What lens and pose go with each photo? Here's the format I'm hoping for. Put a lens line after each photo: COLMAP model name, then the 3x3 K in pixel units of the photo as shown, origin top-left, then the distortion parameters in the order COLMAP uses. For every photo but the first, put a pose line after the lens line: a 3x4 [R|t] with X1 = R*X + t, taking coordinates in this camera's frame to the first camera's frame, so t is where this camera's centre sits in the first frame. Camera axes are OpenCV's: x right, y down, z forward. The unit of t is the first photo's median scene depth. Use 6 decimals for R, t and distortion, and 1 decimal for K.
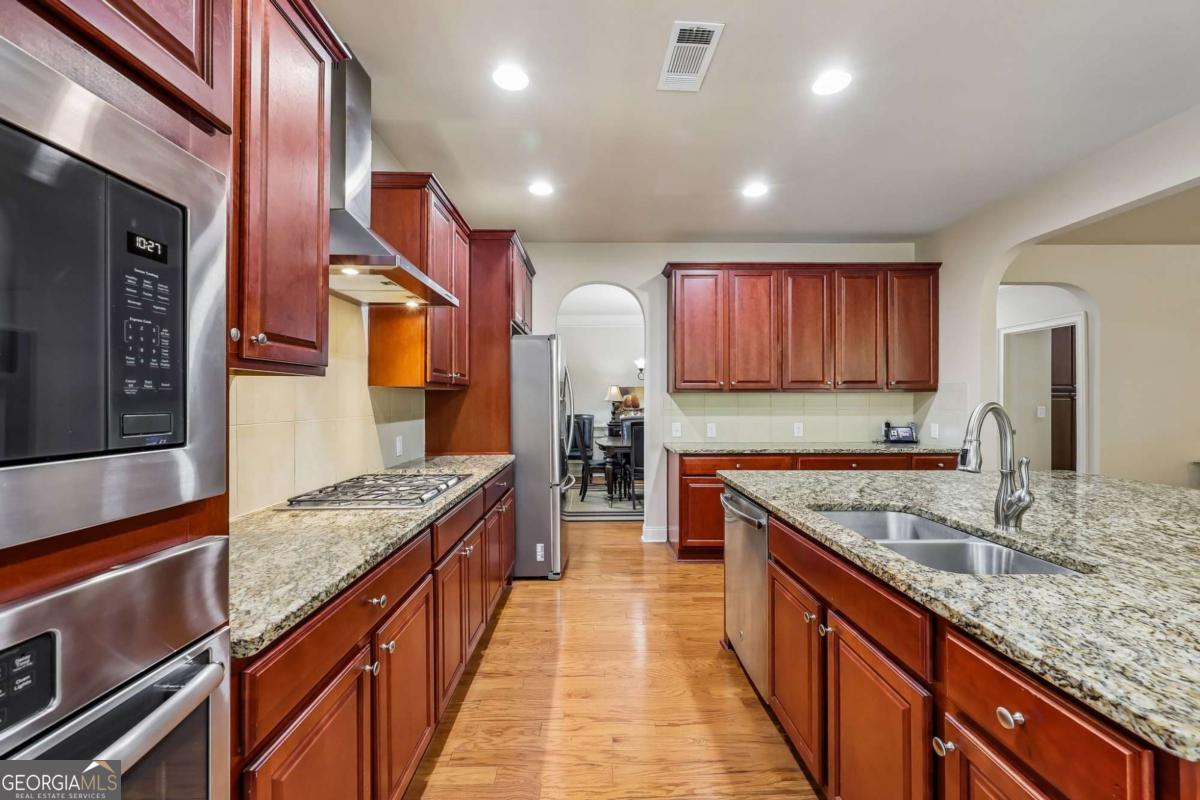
lens RADIAL K [[480.1, 0, 601.8], [0, 480.1, 398.6], [0, 0, 1]] dist [-0.000846, -0.000004]
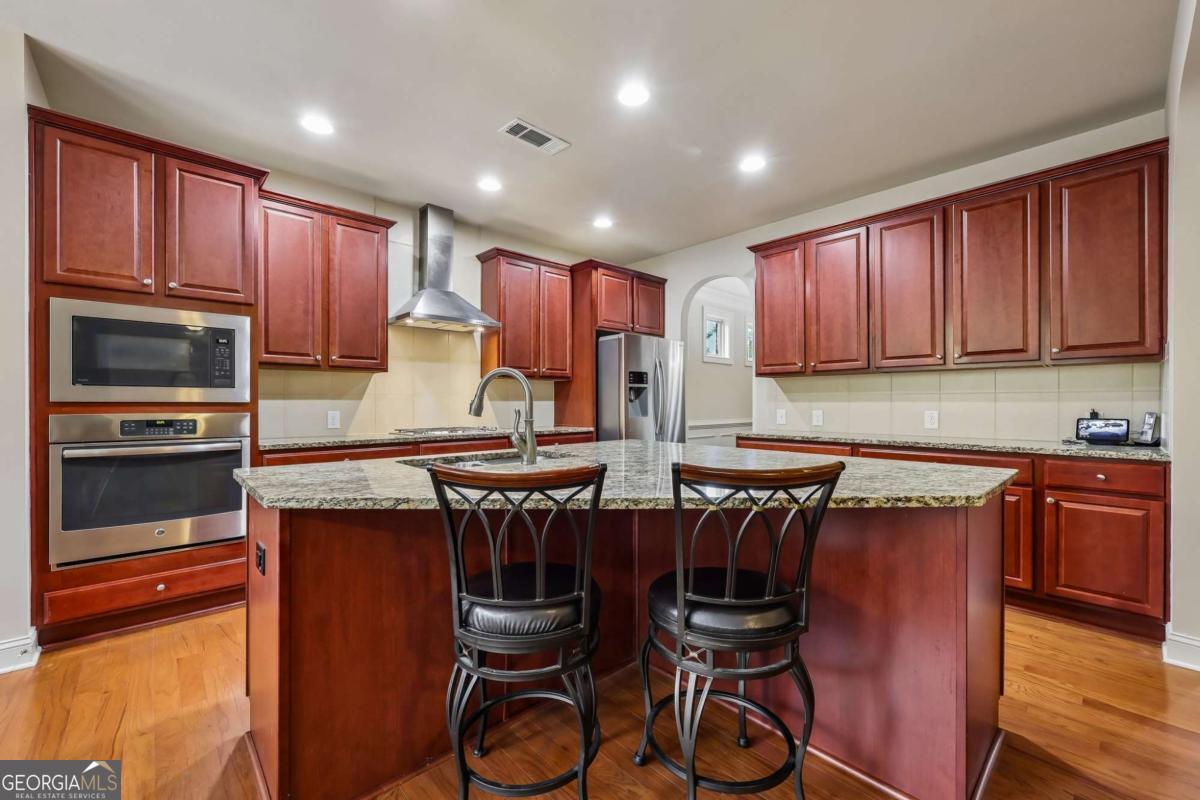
lens RADIAL K [[486.5, 0, 597.5], [0, 486.5, 403.5], [0, 0, 1]] dist [-0.000731, -0.000334]
pose [[0.663382, 0.002453, -0.748277, 0.687731], [0.003287, 0.999975, 0.006192, 0.034522], [0.748274, -0.006567, 0.663357, 0.089220]]
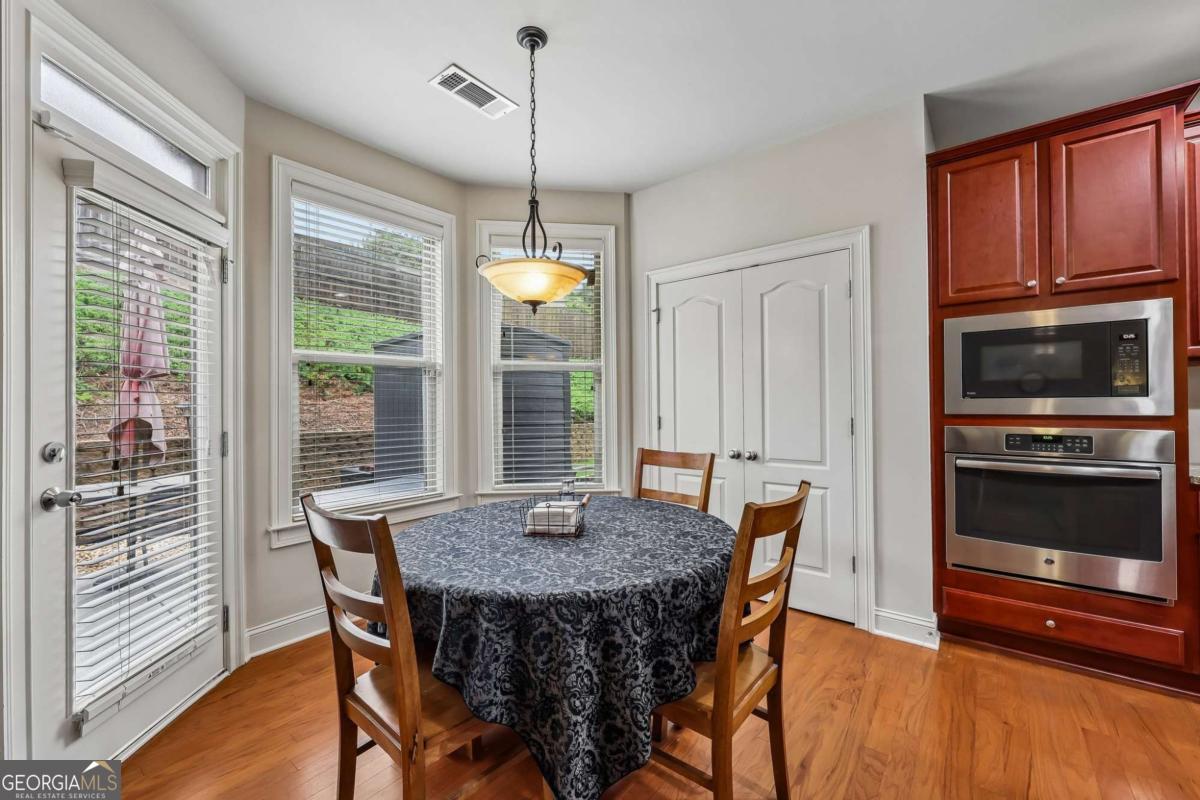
lens RADIAL K [[481.6, 0, 592.4], [0, 481.6, 402.1], [0, 0, 1]] dist [0.000109, 0.000215]
pose [[-0.652539, 0.006856, -0.757724, 0.610732], [0.015221, 0.999876, -0.004061, 0.015218], [0.757602, -0.014184, -0.652562, 0.050578]]
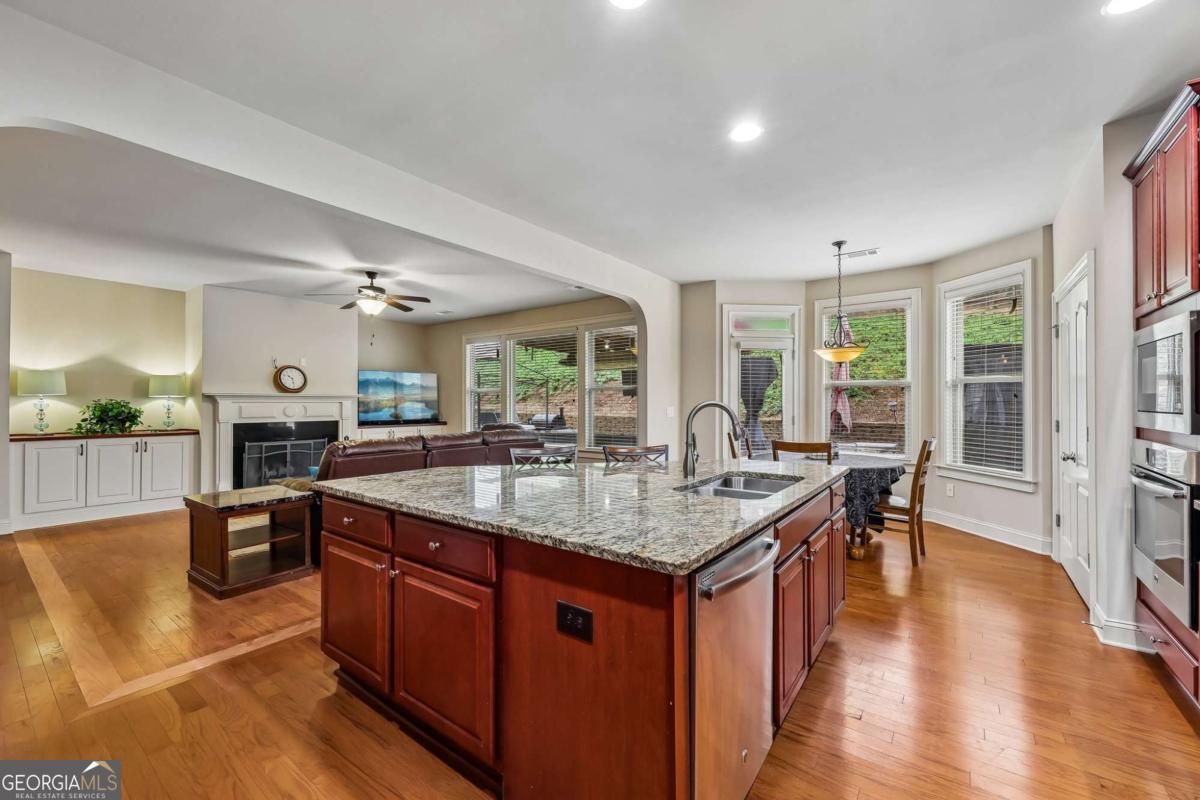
lens RADIAL K [[486.6, 0, 600.0], [0, 486.6, 400.0], [0, 0, 1]] dist [-0.001006, 0.000093]
pose [[-0.791893, 0.007489, 0.610615, 0.060285], [0.000133, 0.999927, -0.012092, 0.009990], [-0.610660, -0.009494, -0.791836, 0.864235]]
